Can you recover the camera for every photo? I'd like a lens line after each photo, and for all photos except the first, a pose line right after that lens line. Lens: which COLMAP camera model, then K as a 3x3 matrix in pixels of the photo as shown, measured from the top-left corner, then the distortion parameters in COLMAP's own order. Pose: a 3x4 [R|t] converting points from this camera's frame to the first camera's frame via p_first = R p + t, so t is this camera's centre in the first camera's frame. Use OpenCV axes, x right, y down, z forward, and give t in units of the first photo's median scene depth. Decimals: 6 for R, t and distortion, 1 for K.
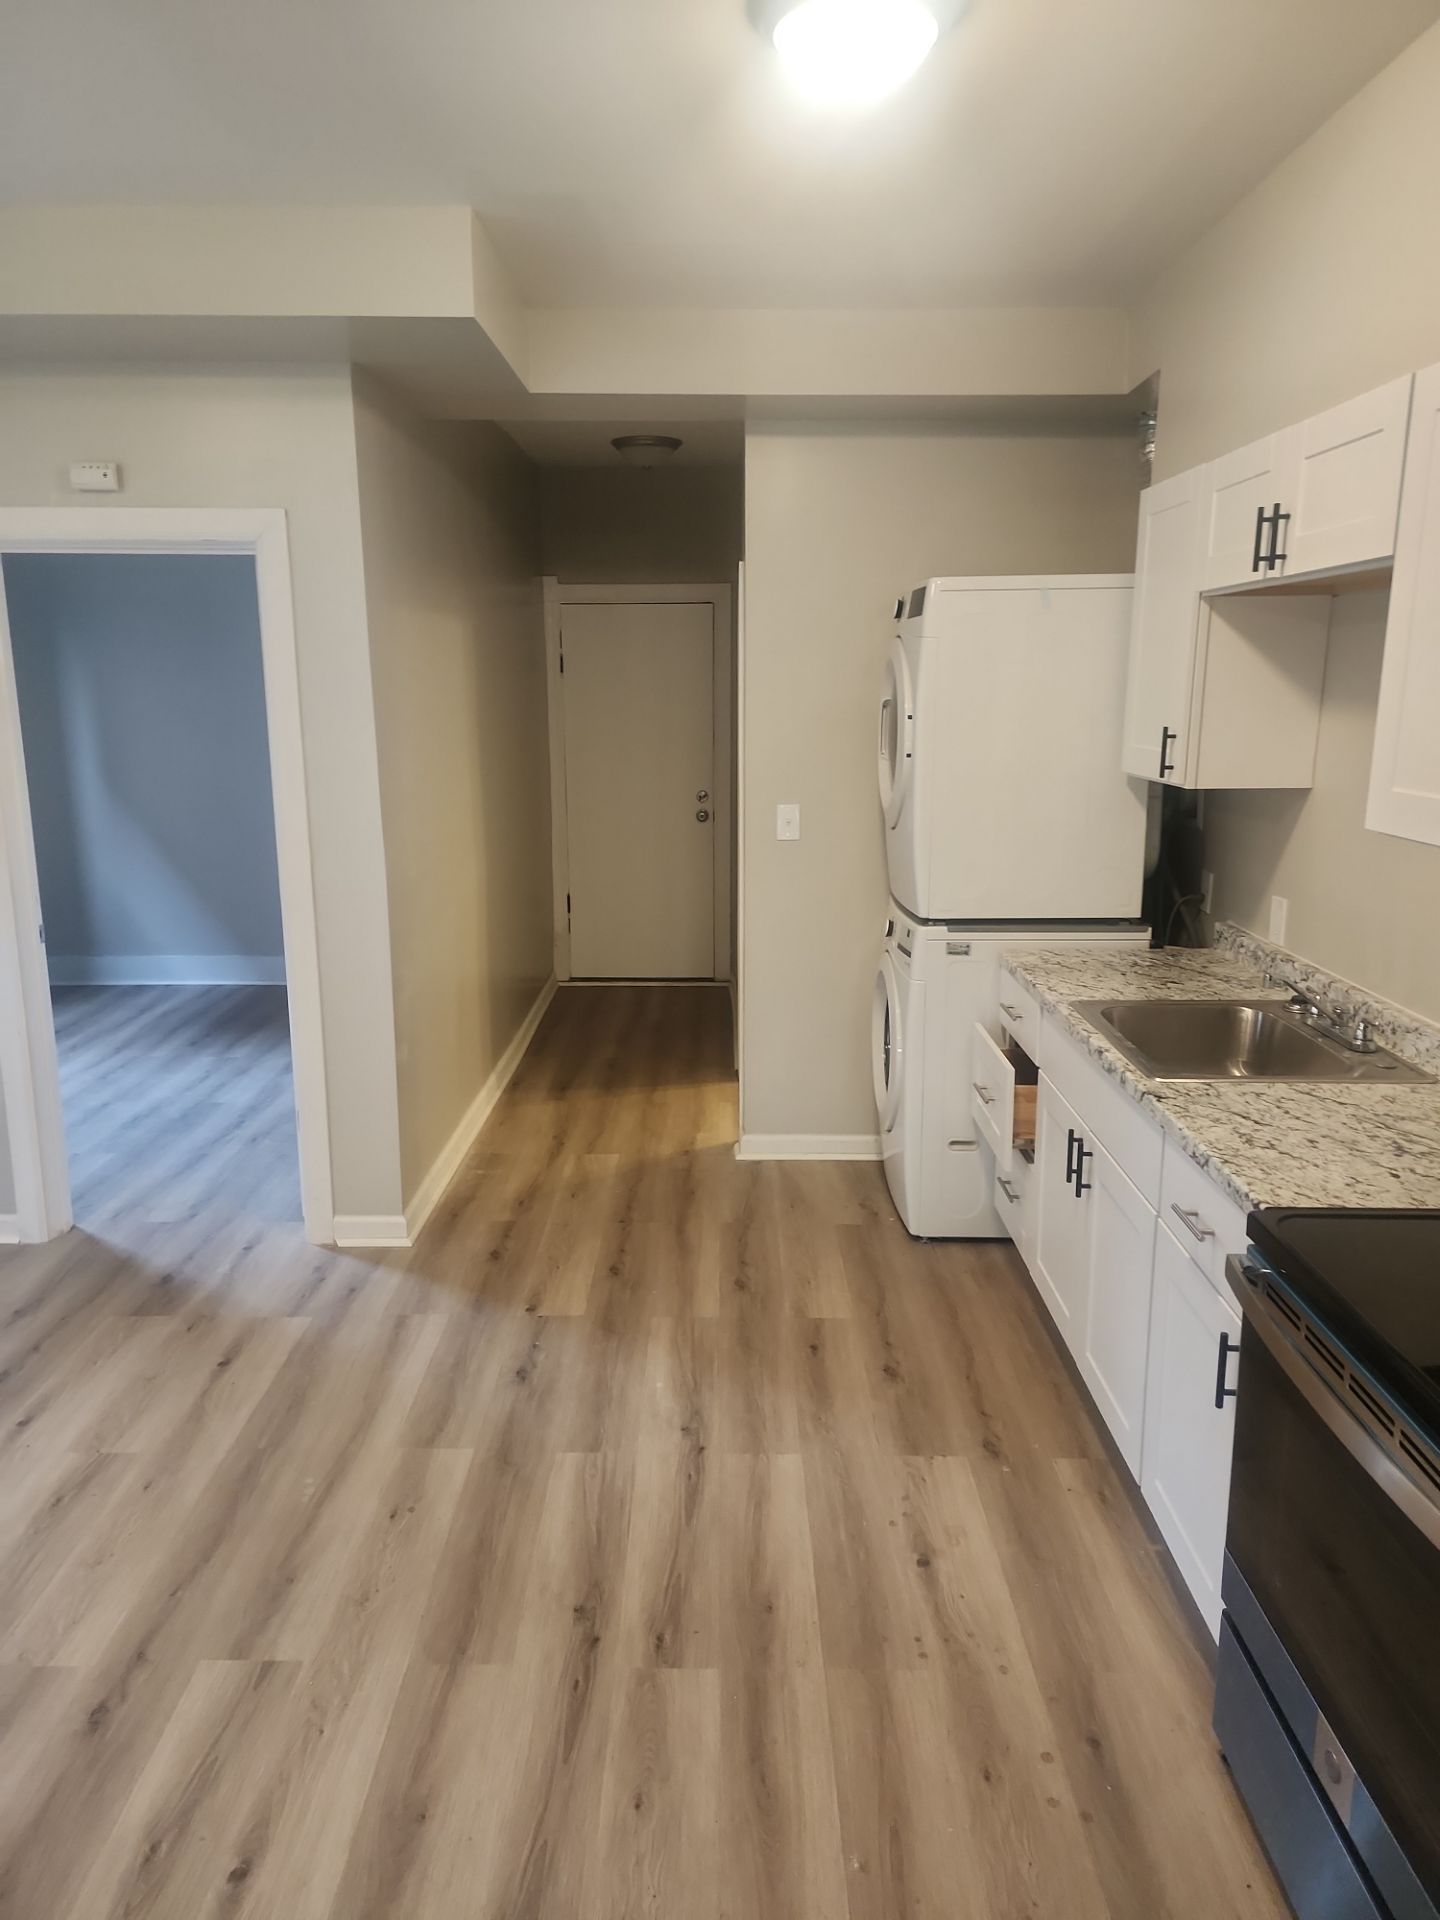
lens RADIAL K [[1273.7, 0, 709.0], [0, 1273.7, 963.8], [0, 0, 1]] dist [0.072090, -0.052080]
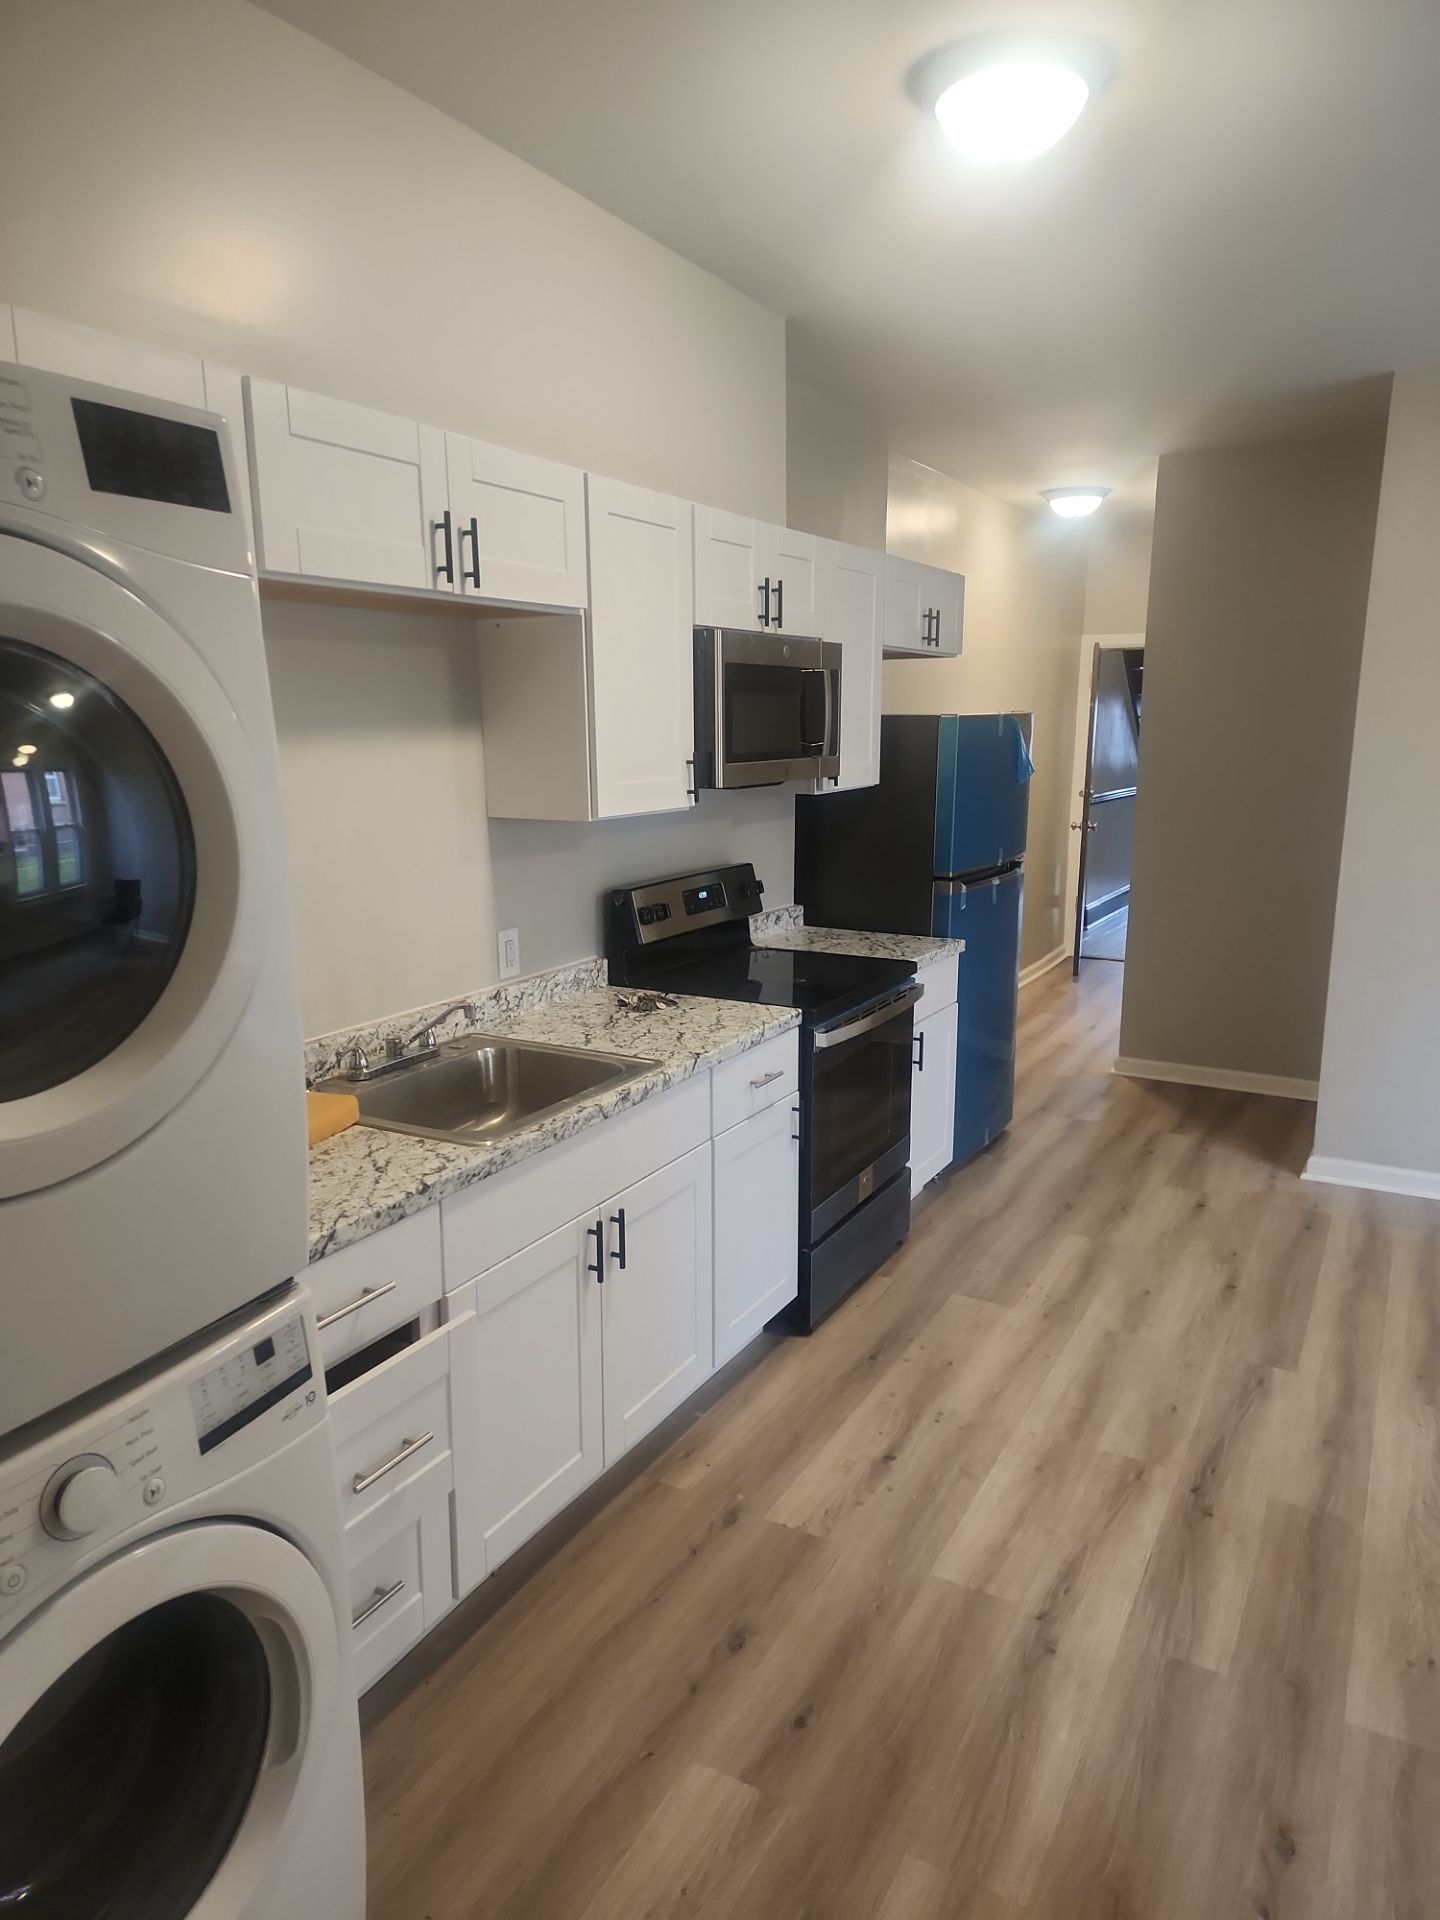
lens RADIAL K [[1258.7, 0, 730.4], [0, 1258.7, 986.8], [0, 0, 1]] dist [0.067362, -0.057836]
pose [[-0.880437, -0.093213, 0.464911, -0.184172], [0.111791, 0.912041, 0.394569, -0.359702], [-0.460796, 0.399366, -0.792574, 1.663447]]
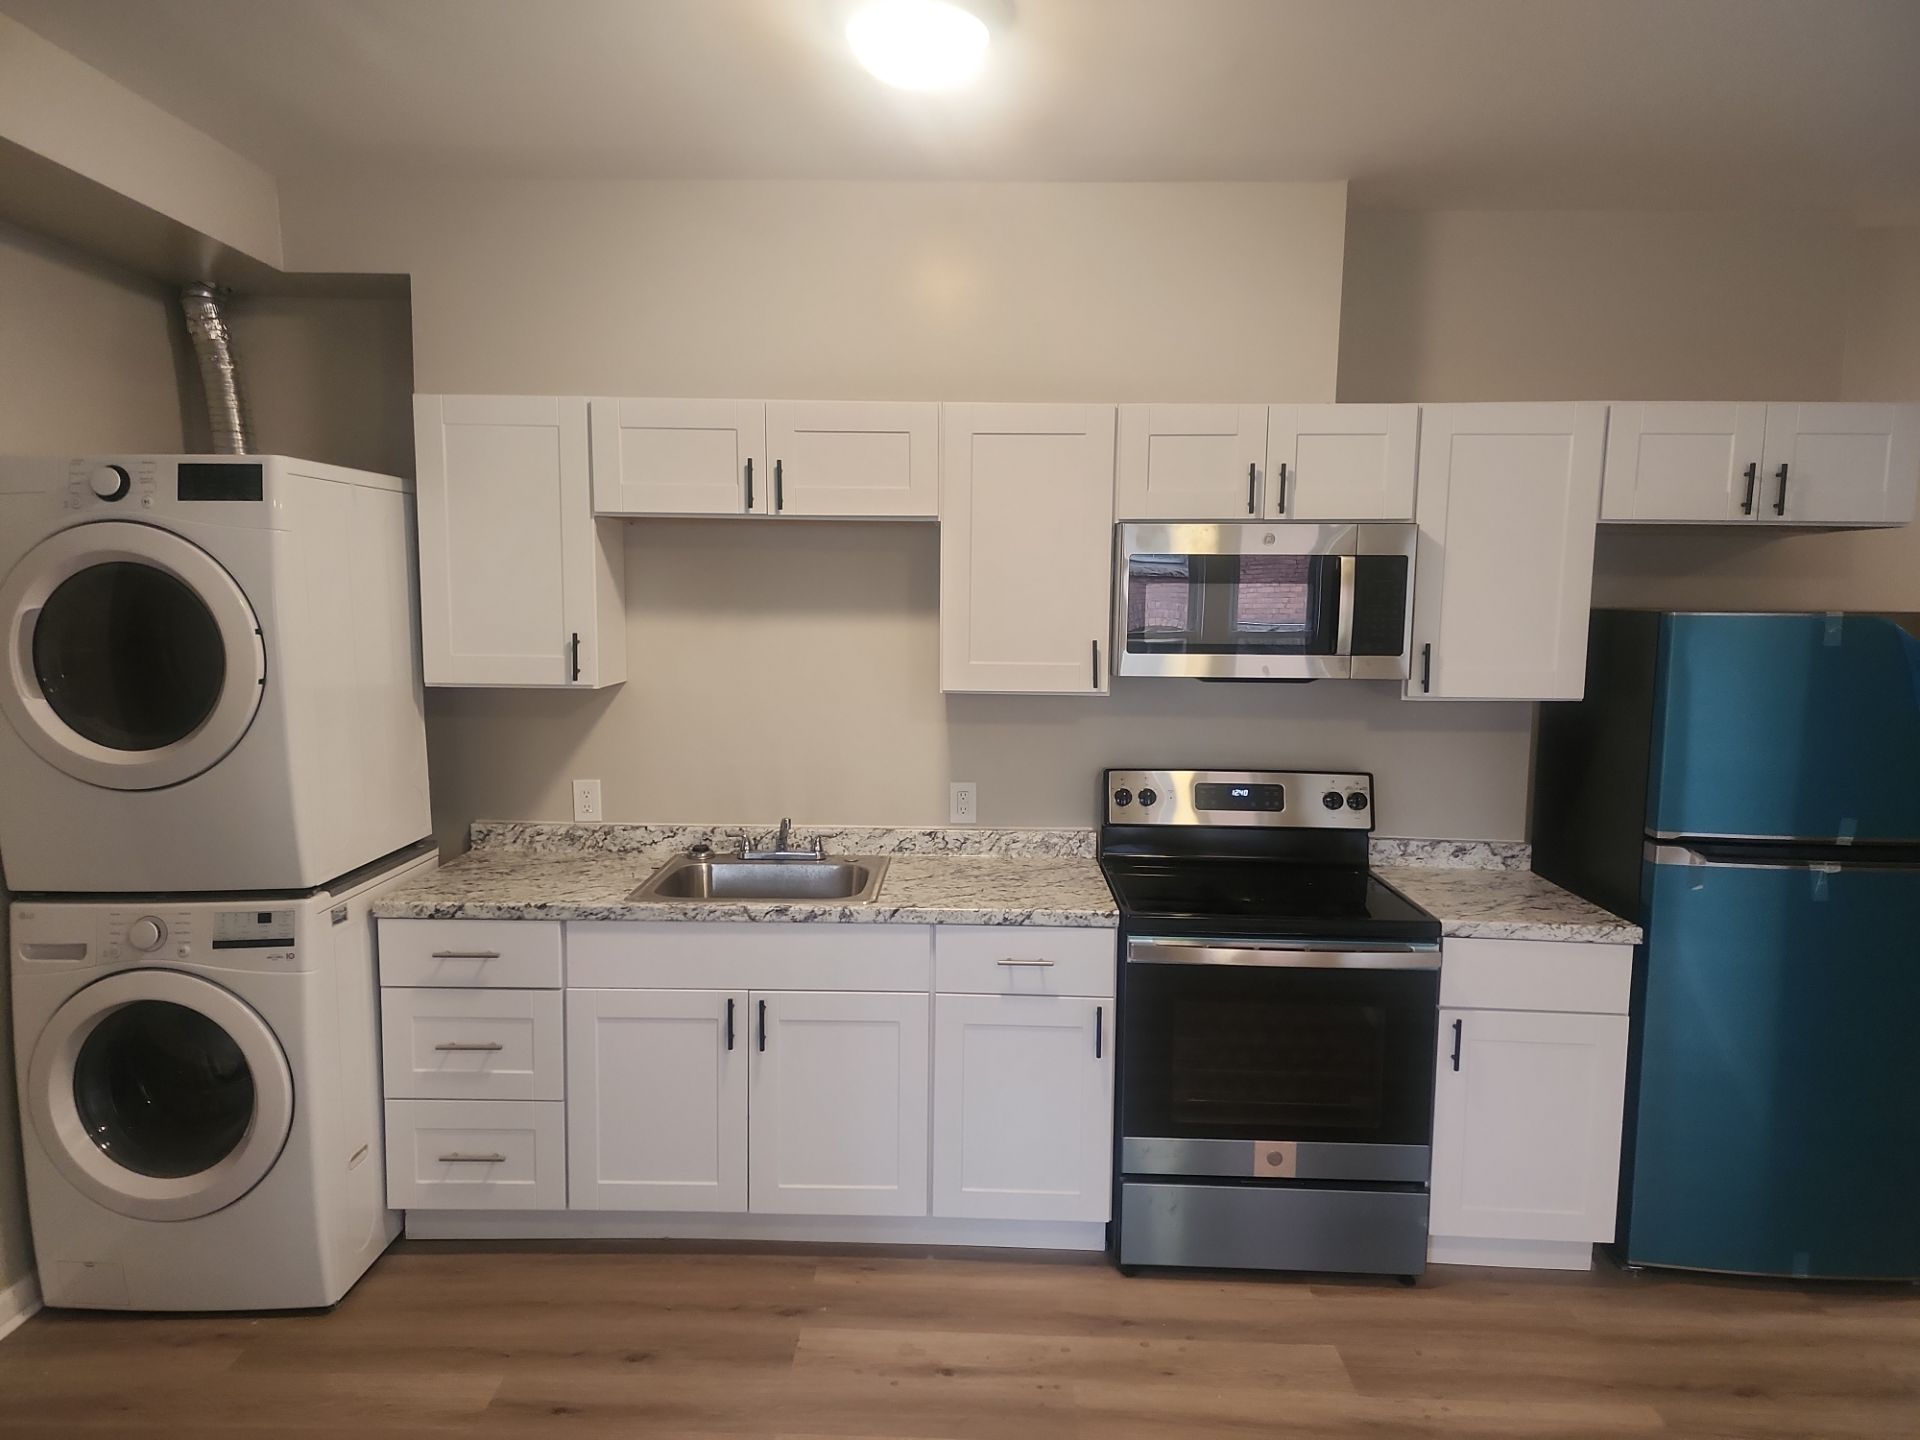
lens RADIAL K [[1273.7, 0, 958.9], [0, 1273.7, 745.0], [0, 0, 1]] dist [0.072090, -0.052080]
pose [[0.006164, -0.120468, 0.992698, -0.804613], [0.210779, 0.970570, 0.116474, -0.172697], [-0.977514, 0.208522, 0.031375, 0.777598]]
